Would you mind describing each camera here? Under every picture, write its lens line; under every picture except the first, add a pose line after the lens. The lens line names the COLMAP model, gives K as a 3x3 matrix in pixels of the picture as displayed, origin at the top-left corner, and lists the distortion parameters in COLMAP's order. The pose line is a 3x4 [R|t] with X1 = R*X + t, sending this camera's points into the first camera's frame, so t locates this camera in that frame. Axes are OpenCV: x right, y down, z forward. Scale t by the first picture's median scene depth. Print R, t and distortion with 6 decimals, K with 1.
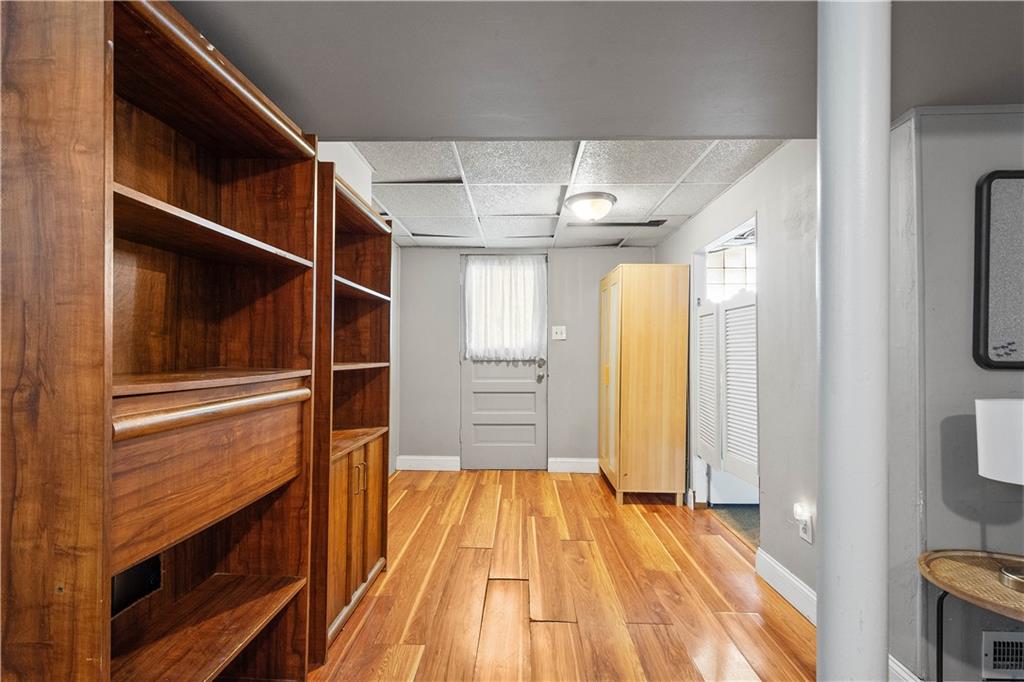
lens RADIAL K [[452.2, 0, 509.6], [0, 452.2, 358.3], [0, 0, 1]] dist [-0.002900, -0.000675]
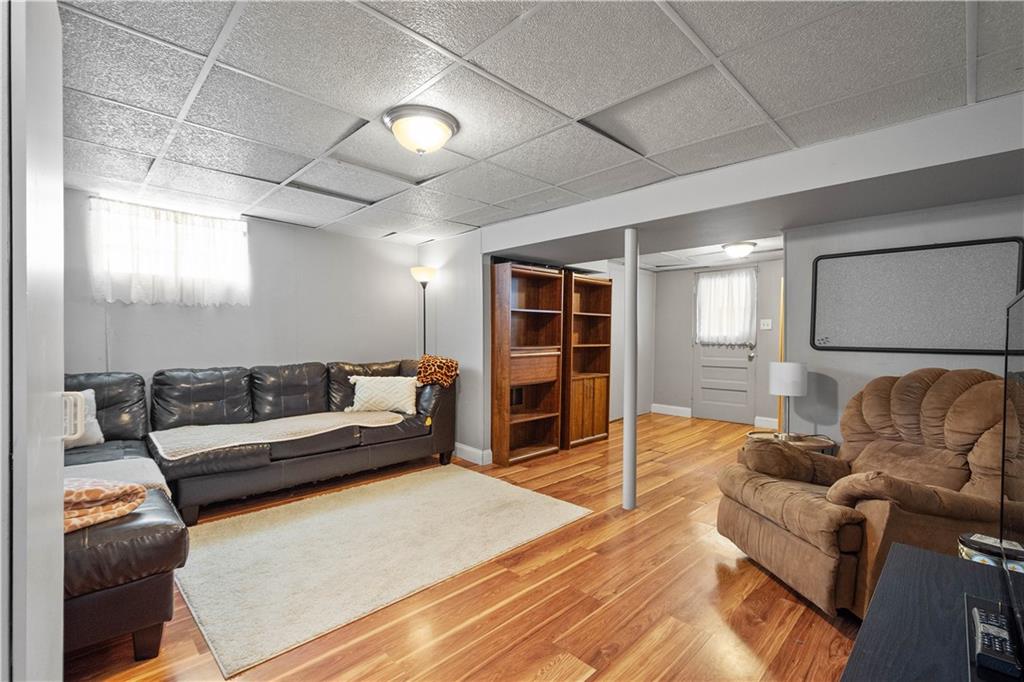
lens RADIAL K [[452.2, 0, 511.5], [0, 452.2, 342.7], [0, 0, 1]] dist [-0.002900, -0.000675]
pose [[0.722908, 0.008914, -0.690887, 1.453683], [-0.007526, 0.999959, 0.005026, -0.009536], [0.690903, 0.001566, 0.722945, -1.473504]]
